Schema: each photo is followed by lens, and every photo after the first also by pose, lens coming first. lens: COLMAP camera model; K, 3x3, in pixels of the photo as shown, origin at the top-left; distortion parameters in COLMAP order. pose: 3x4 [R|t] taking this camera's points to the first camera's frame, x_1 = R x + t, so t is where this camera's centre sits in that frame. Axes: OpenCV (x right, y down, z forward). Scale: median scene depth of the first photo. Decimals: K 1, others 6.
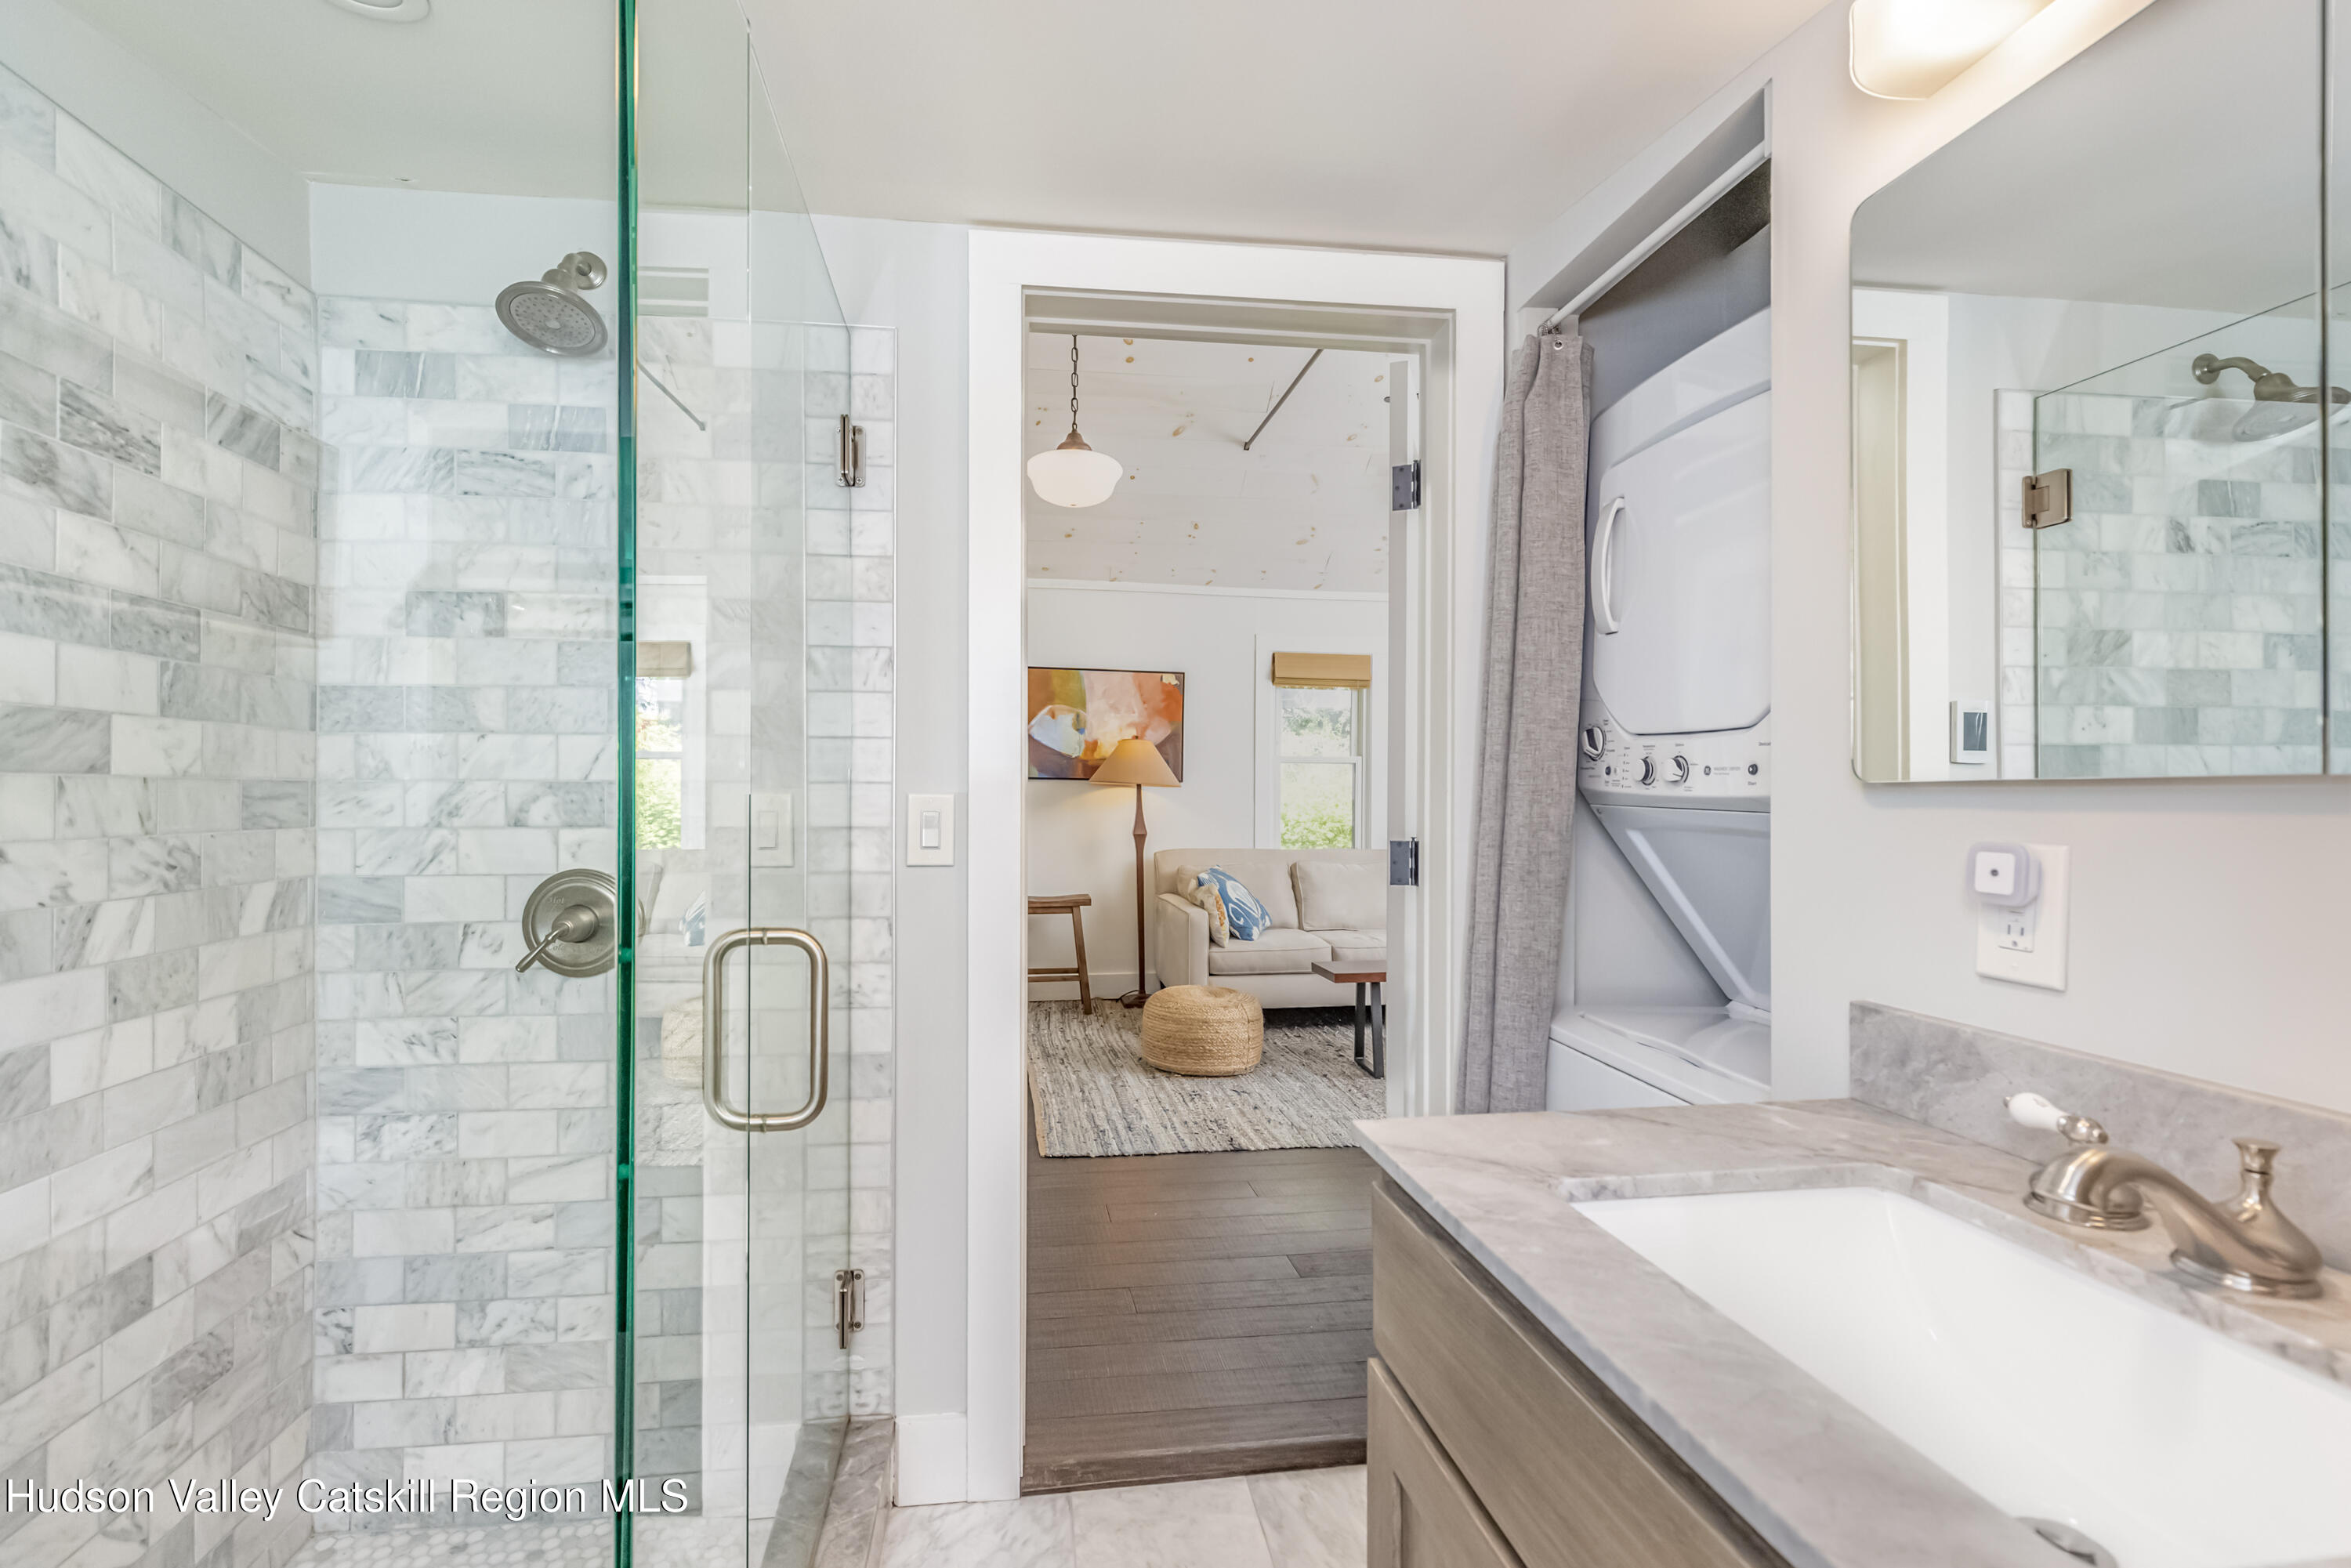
lens RADIAL K [[1104.7, 0, 1168.3], [0, 1104.7, 795.5], [0, 0, 1]] dist [0.002738, -0.002416]
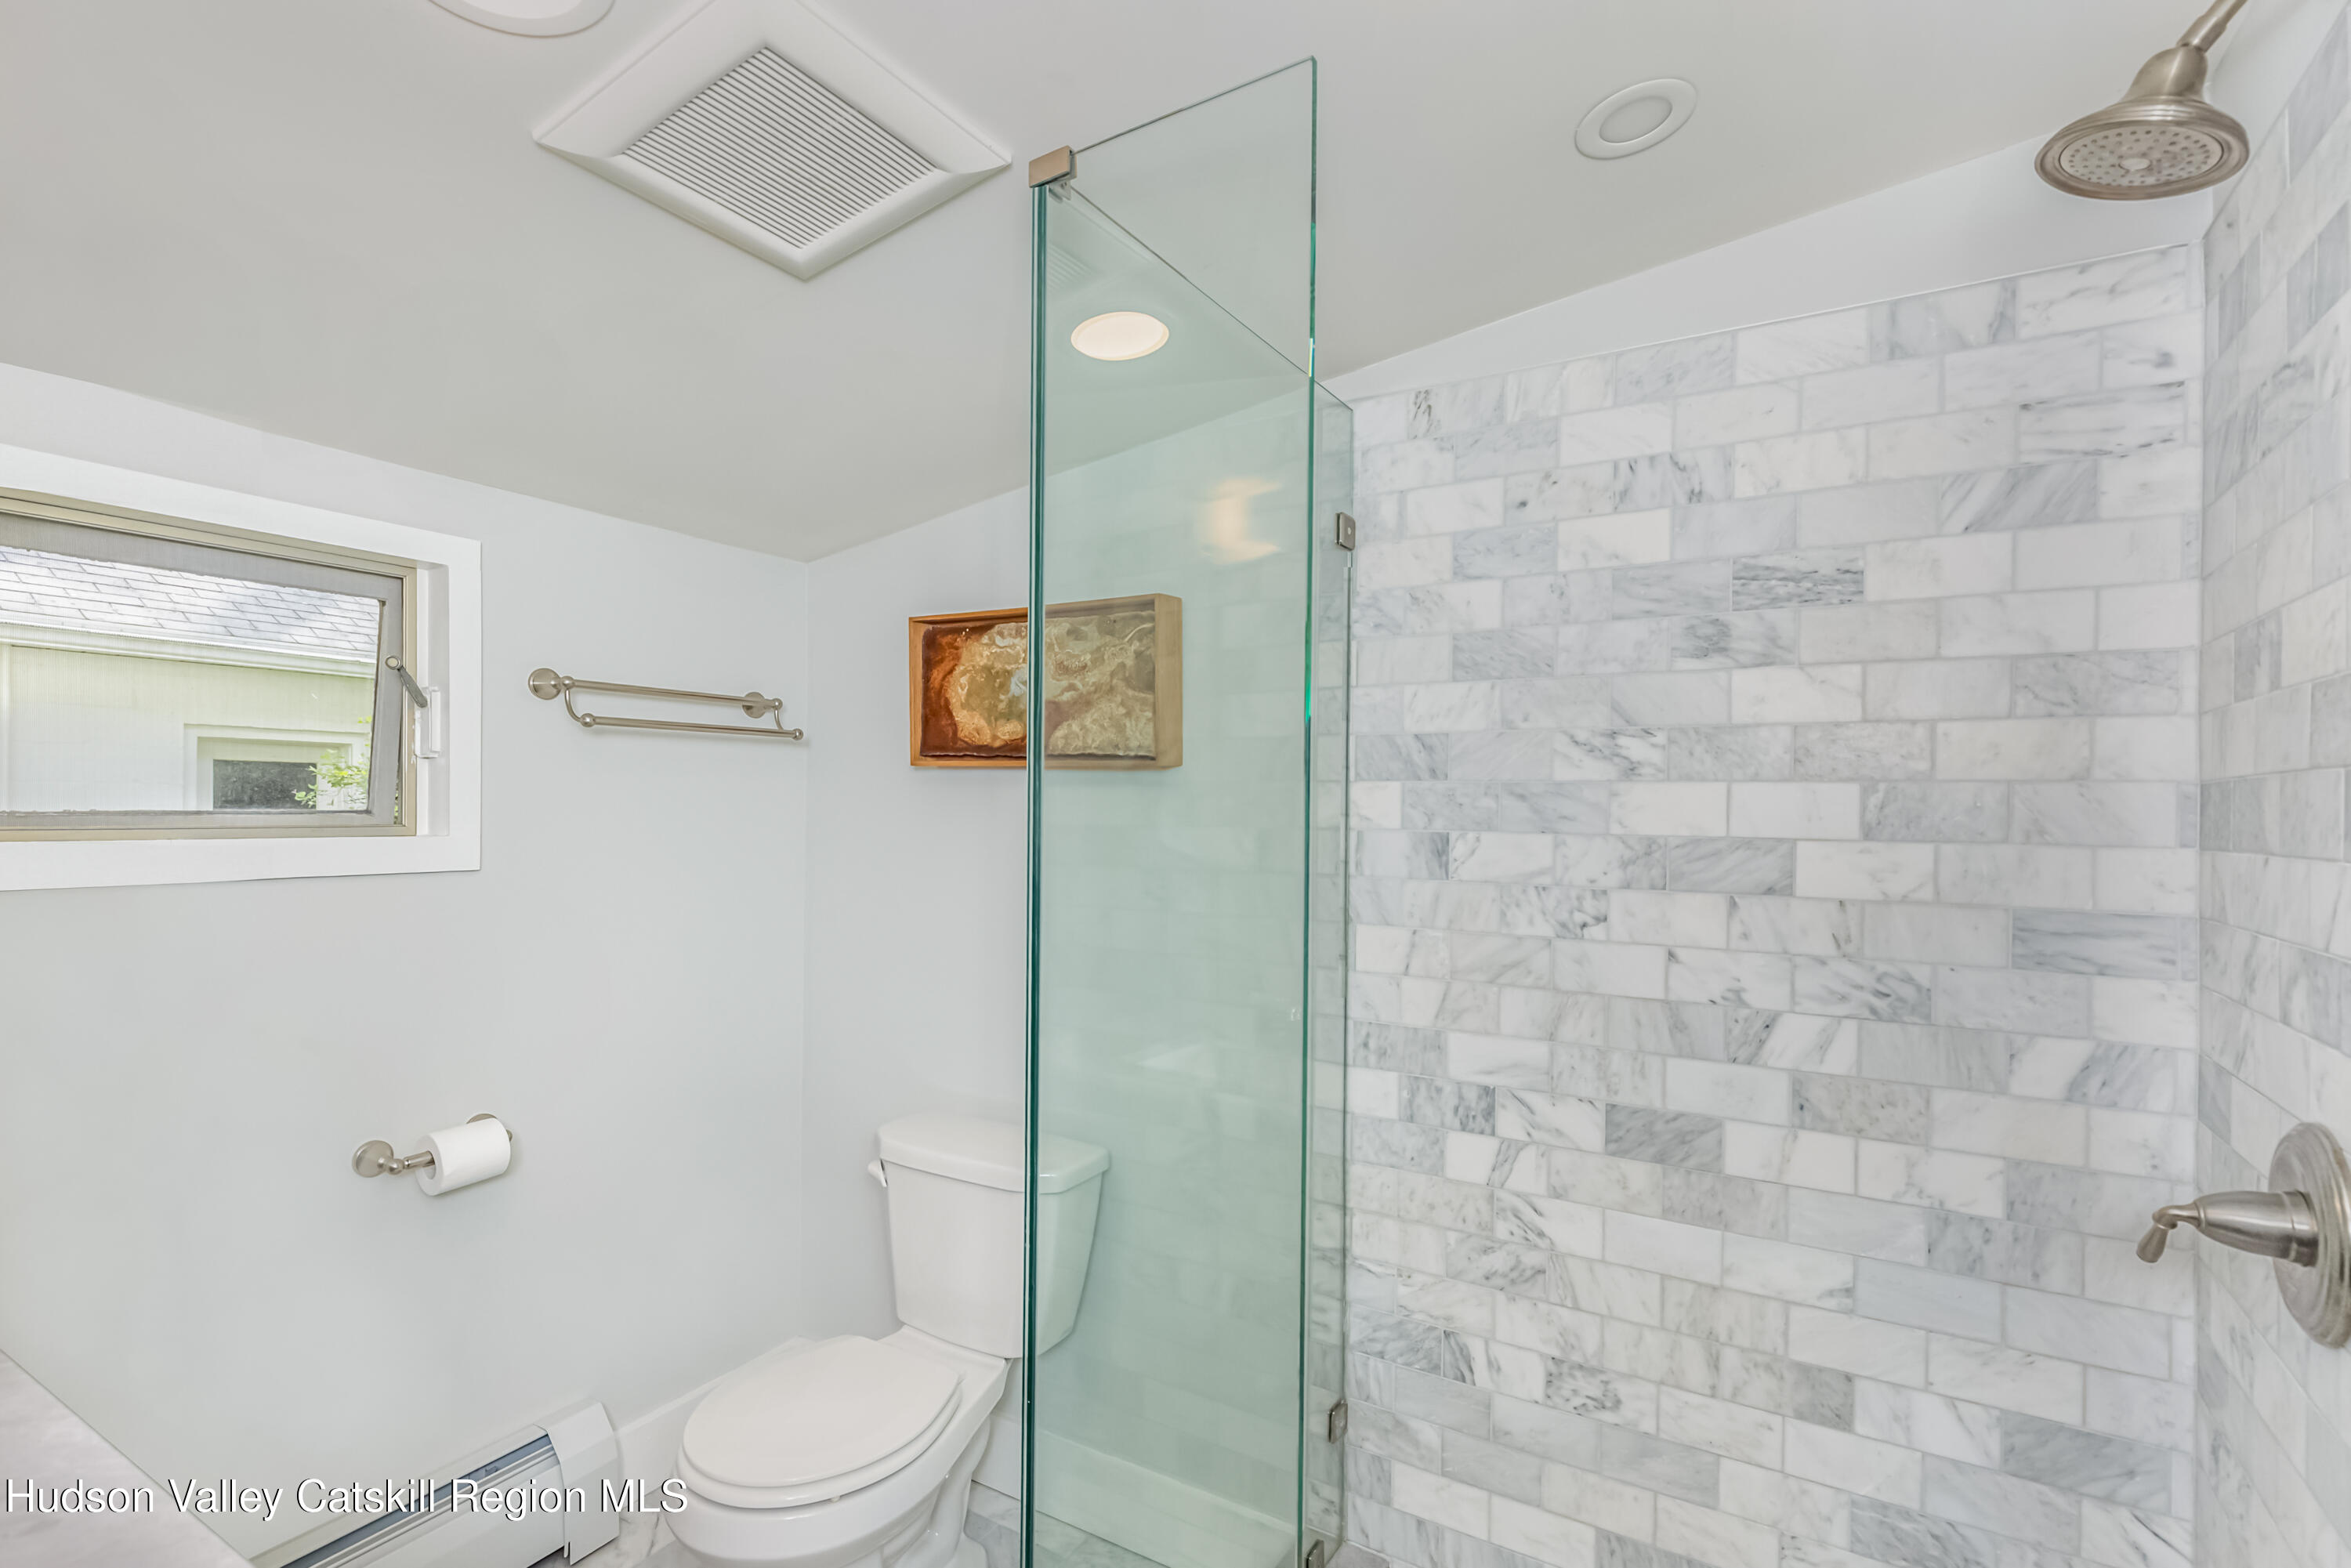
lens RADIAL K [[1104.7, 0, 1173.7], [0, 1104.7, 793.3], [0, 0, 1]] dist [0.002738, -0.002416]
pose [[-0.652703, -0.014276, -0.757480, 0.256767], [-0.010282, 0.999897, -0.009985, -0.100450], [0.757544, 0.001272, -0.652782, 1.214016]]
